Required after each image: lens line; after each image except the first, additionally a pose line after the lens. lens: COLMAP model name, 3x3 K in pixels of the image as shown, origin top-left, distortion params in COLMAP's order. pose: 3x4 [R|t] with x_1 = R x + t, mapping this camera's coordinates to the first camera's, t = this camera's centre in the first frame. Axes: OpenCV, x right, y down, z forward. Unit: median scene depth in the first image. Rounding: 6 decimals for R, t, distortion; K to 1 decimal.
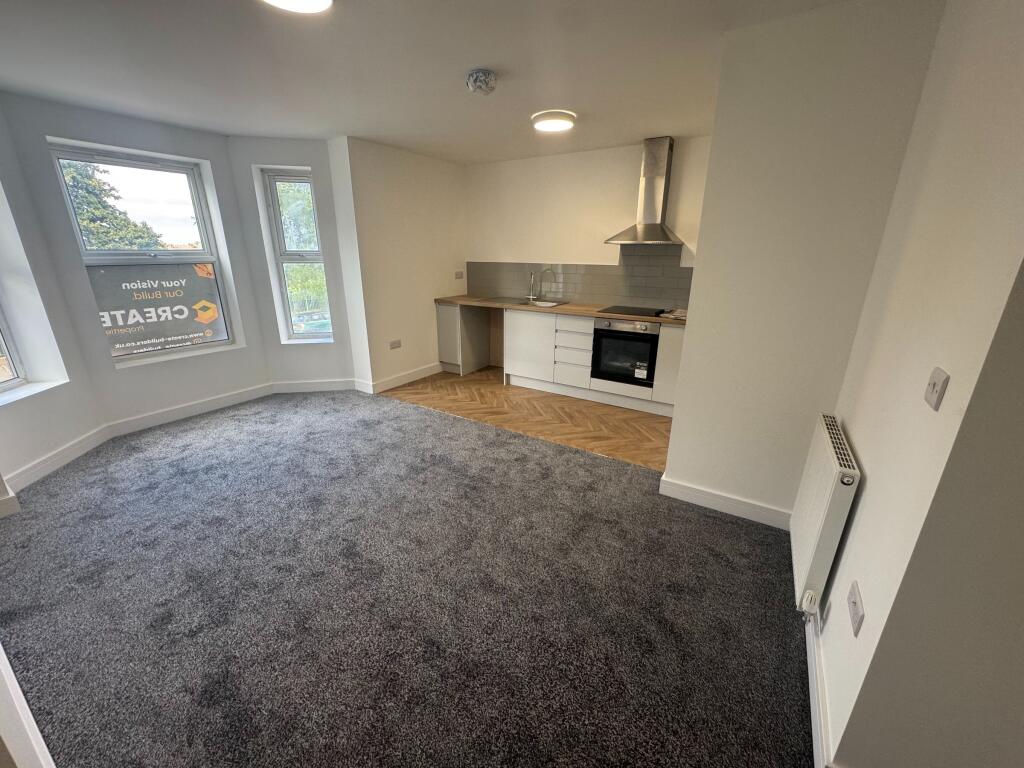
lens RADIAL K [[410.5, 0, 512.4], [0, 410.5, 384.9], [0, 0, 1]] dist [-0.000766, 0.000275]
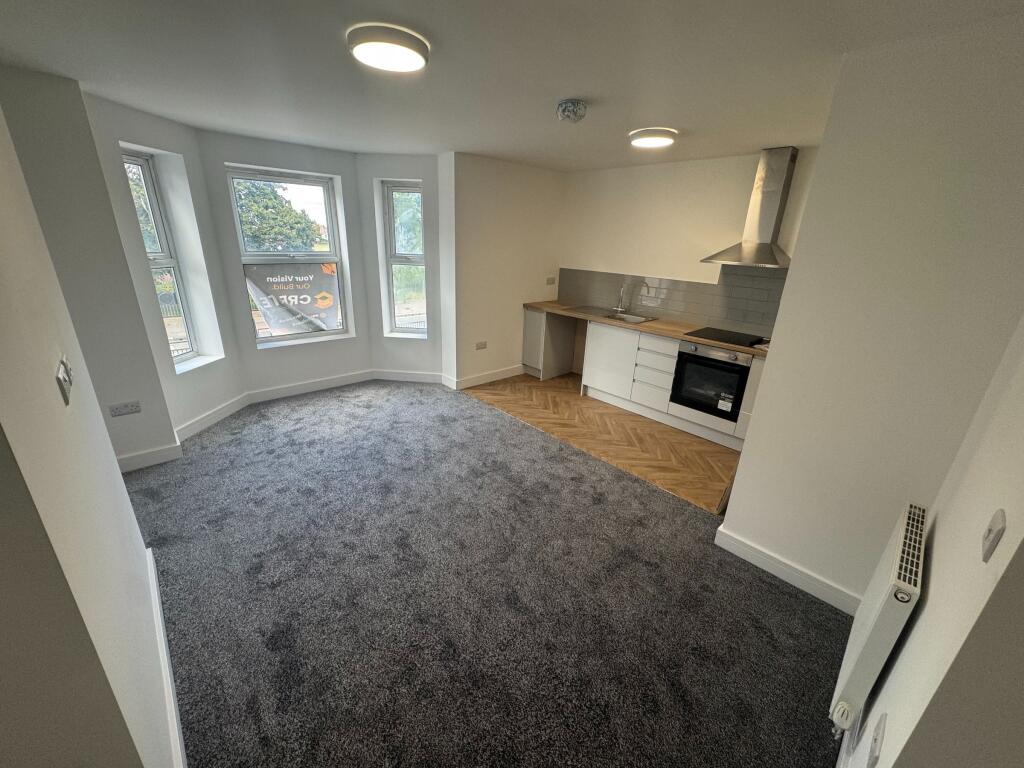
lens RADIAL K [[410.5, 0, 511.6], [0, 410.5, 386.2], [0, 0, 1]] dist [-0.000766, 0.000275]
pose [[0.965030, 0.118198, -0.233977, 0.087060], [-0.111559, 0.992893, 0.041456, -0.080466], [0.237214, -0.013904, 0.971358, -0.018823]]
